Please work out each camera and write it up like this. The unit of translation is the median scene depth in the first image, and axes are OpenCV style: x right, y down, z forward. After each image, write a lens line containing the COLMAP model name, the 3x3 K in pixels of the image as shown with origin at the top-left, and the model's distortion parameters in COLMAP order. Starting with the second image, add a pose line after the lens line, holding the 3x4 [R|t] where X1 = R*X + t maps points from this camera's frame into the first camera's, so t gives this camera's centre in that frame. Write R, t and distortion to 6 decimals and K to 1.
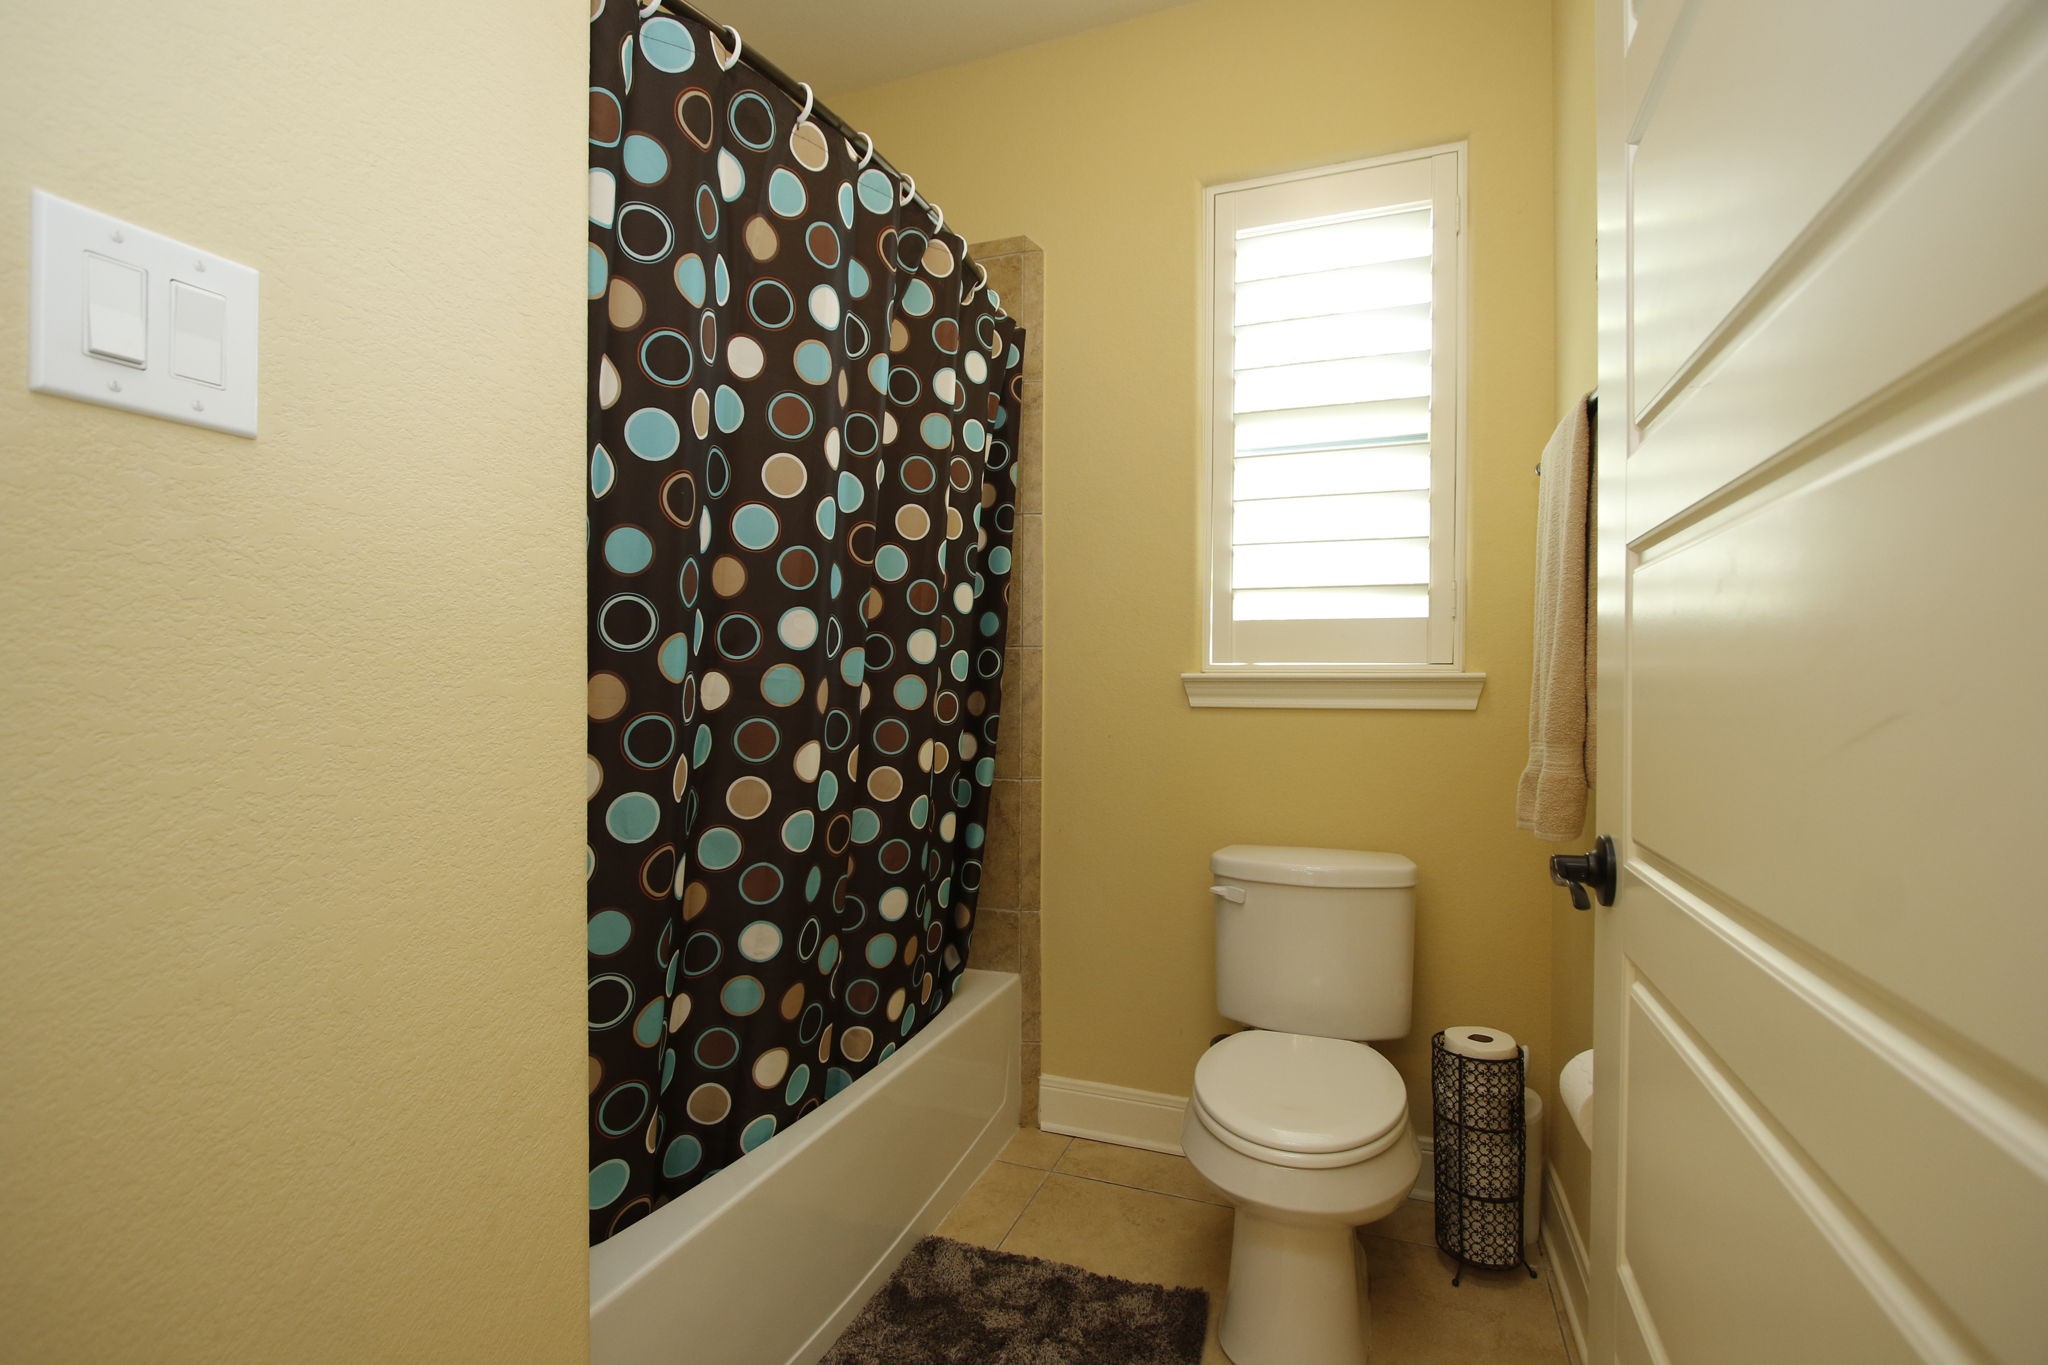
lens RADIAL K [[936.9, 0, 1020.2], [0, 936.9, 690.9], [0, 0, 1]] dist [-0.016537, 0.001501]
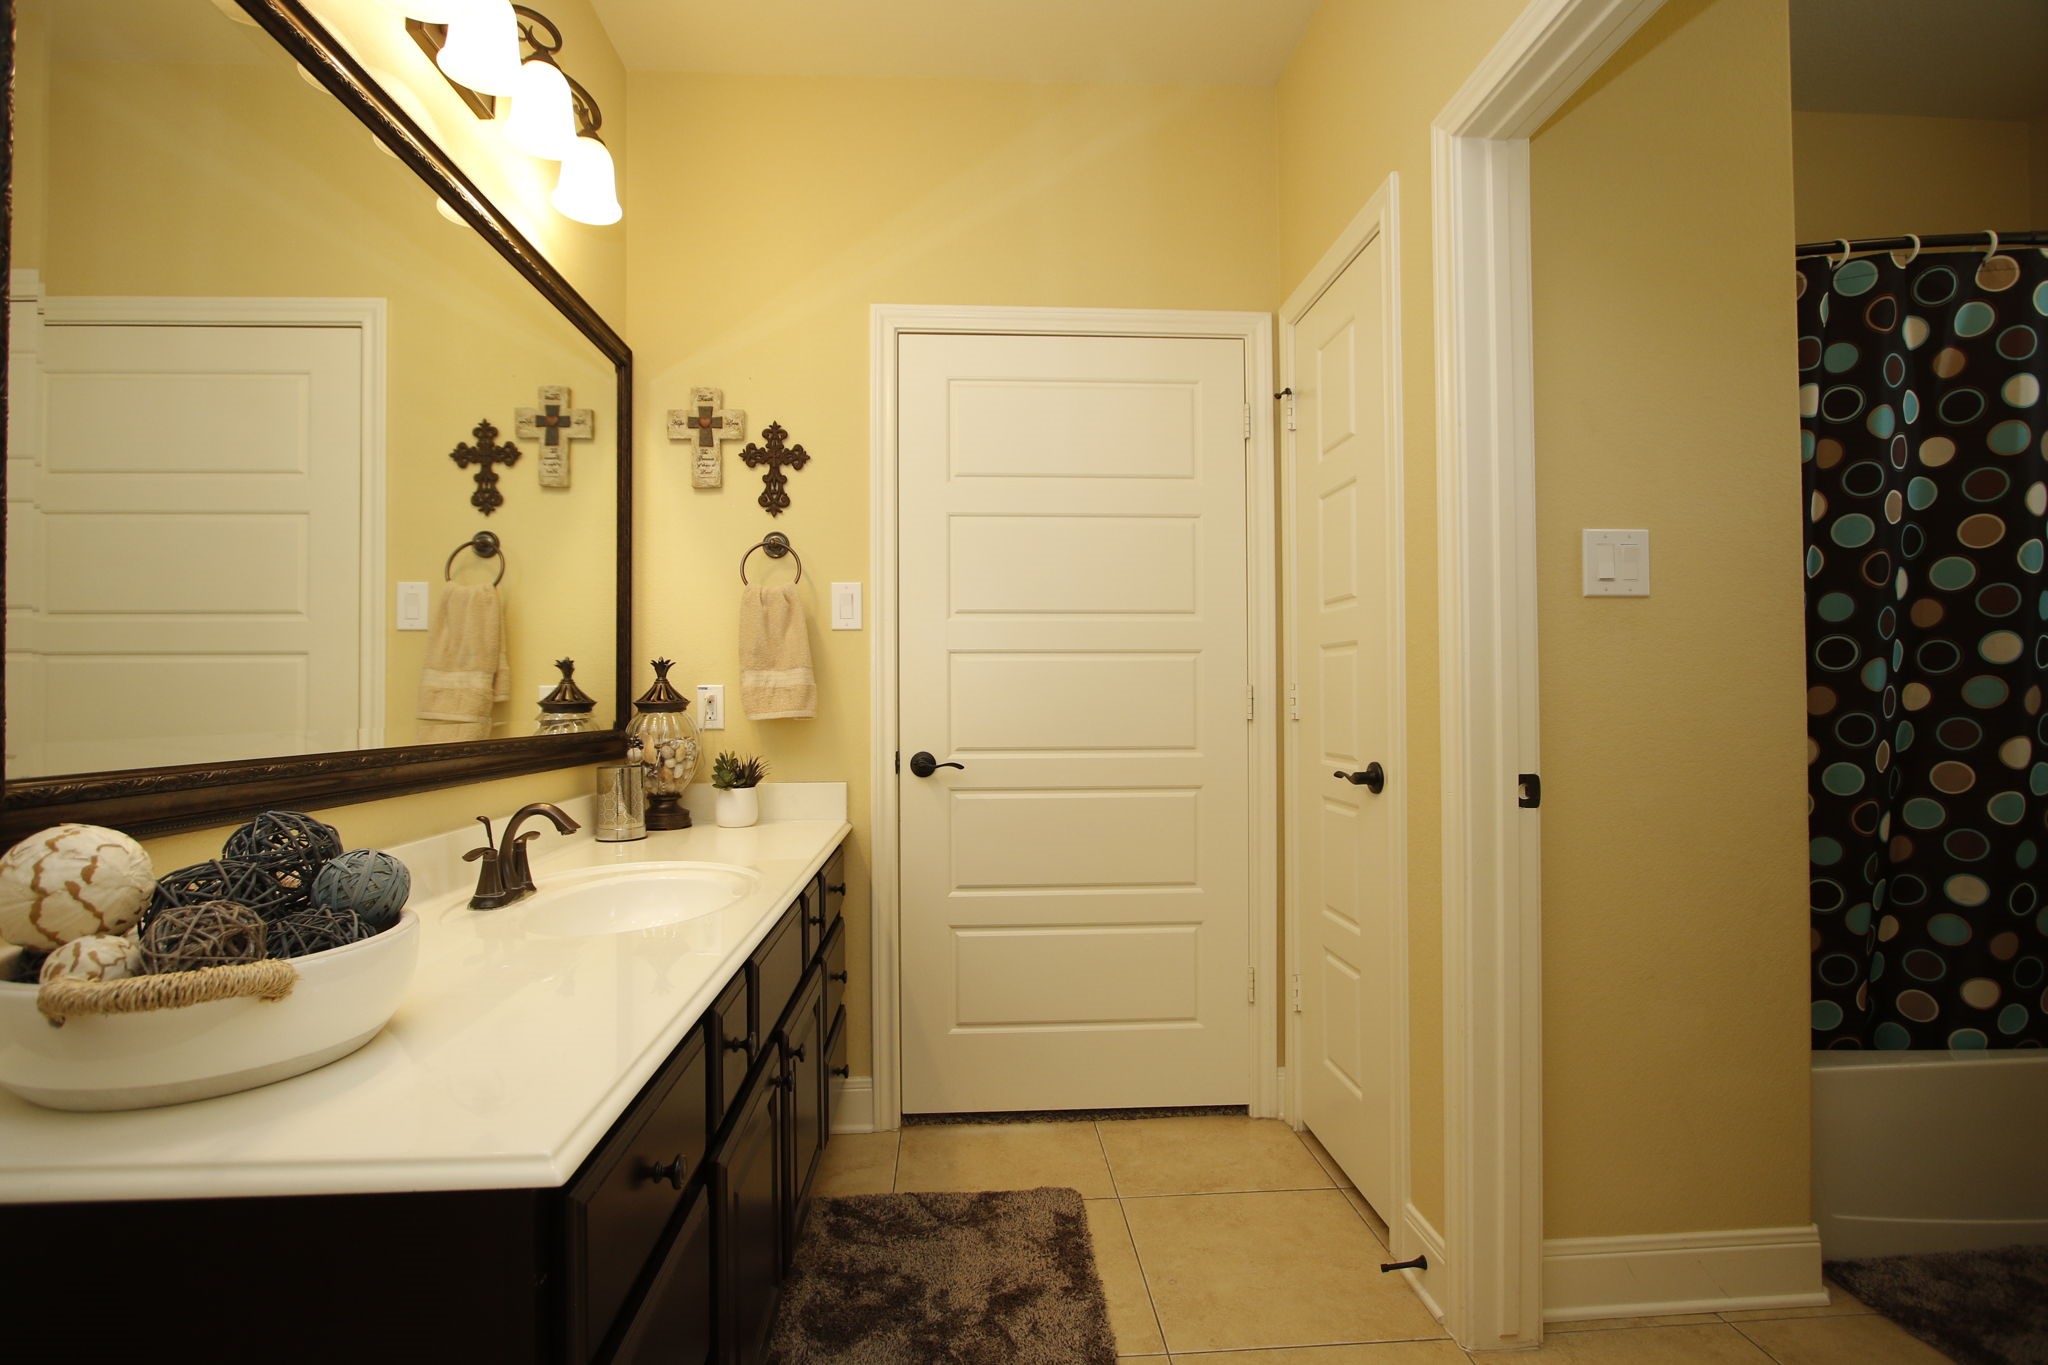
lens RADIAL K [[936.9, 0, 1016.4], [0, 936.9, 690.0], [0, 0, 1]] dist [-0.016537, 0.001501]
pose [[0.416226, -0.016925, -0.909104, 0.393865], [0.005072, 0.999854, -0.016293, 0.006380], [0.909247, 0.002171, 0.416251, -0.845526]]
